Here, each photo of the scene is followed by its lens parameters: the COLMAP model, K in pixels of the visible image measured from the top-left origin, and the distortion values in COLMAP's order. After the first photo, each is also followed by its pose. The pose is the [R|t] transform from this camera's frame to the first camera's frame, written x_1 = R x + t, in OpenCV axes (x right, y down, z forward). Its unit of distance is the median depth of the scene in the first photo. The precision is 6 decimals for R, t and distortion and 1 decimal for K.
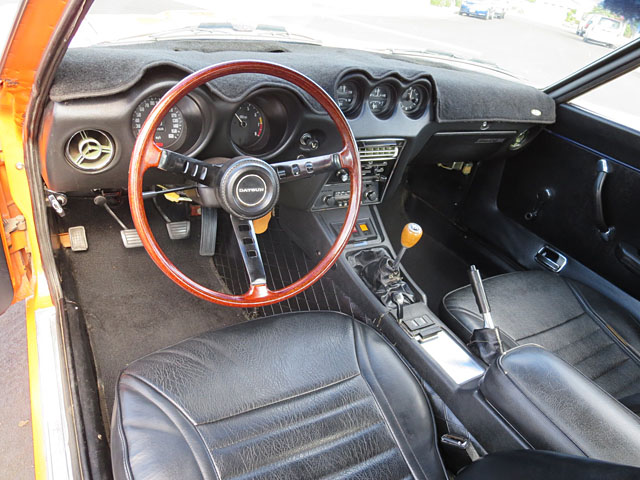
lens RADIAL K [[451.2, 0, 320.0], [0, 451.2, 240.0], [0, 0, 1]] dist [-0.012607, -0.006127]
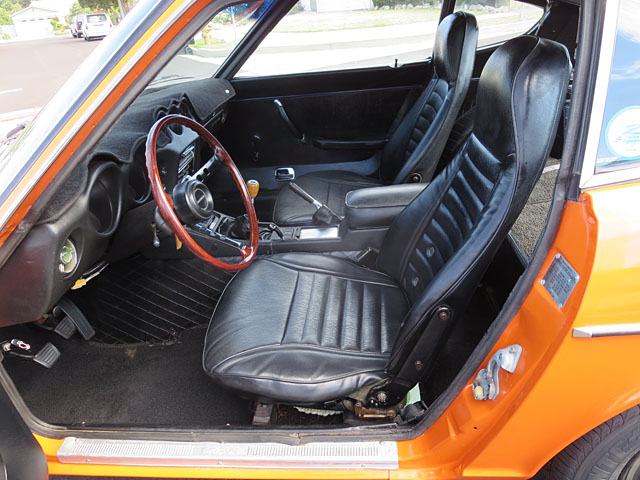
lens RADIAL K [[451.2, 0, 320.0], [0, 451.2, 240.0], [0, 0, 1]] dist [-0.012607, -0.006127]
pose [[0.536880, -0.592101, 0.600979, -0.492191], [0.597464, 0.769780, 0.224667, -0.059794], [-0.595648, 0.238444, 0.767039, -0.170043]]
